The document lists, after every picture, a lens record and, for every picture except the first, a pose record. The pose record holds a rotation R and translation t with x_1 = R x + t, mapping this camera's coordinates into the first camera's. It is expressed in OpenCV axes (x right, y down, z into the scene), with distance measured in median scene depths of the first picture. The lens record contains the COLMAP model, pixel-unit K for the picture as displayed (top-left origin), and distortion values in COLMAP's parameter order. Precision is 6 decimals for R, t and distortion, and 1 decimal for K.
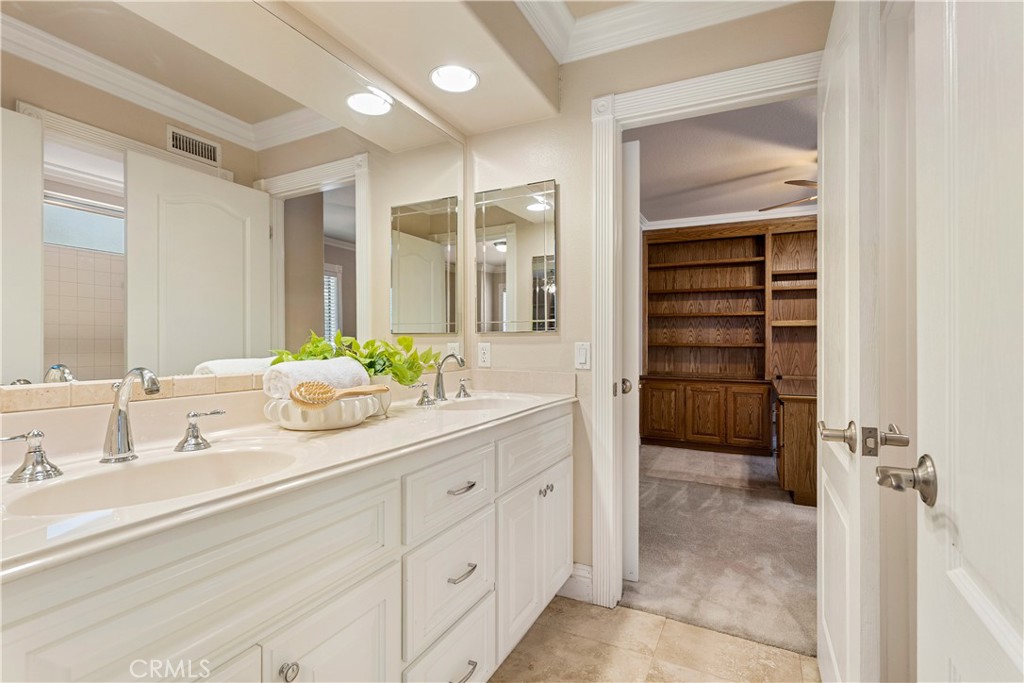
lens RADIAL K [[479.8, 0, 509.8], [0, 479.8, 341.2], [0, 0, 1]] dist [-0.002904, -0.000033]
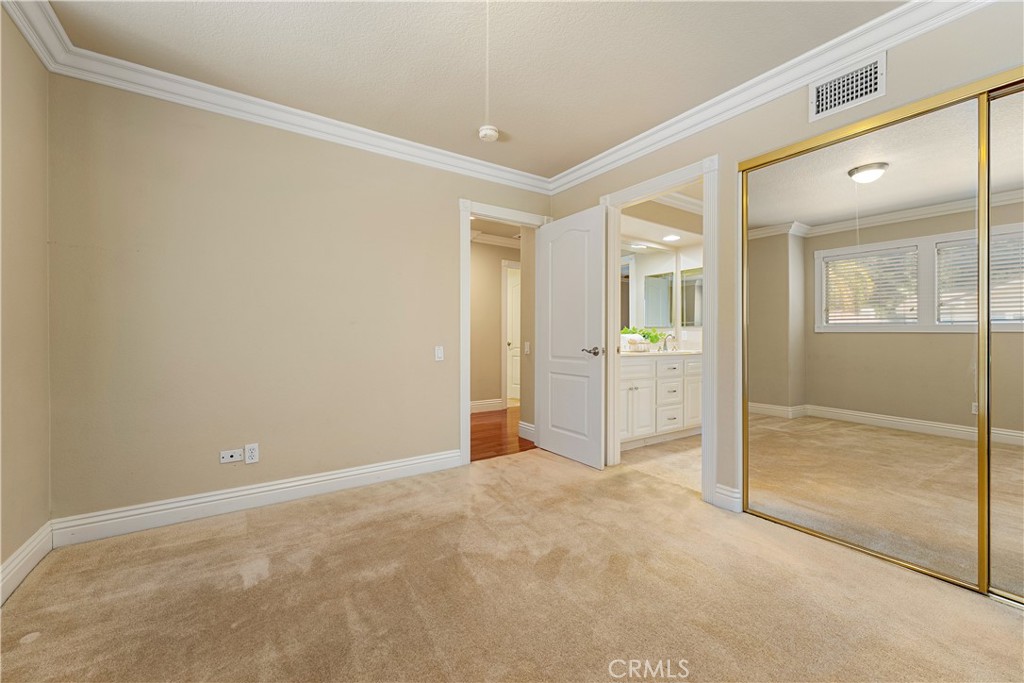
lens RADIAL K [[408.2, 0, 504.7], [0, 408.2, 337.1], [0, 0, 1]] dist [-0.000313, 0.000131]
pose [[0.872739, 0.009780, -0.488089, 0.198174], [-0.007034, 0.999947, 0.007458, 0.033029], [0.488136, -0.003075, 0.872762, -1.542290]]
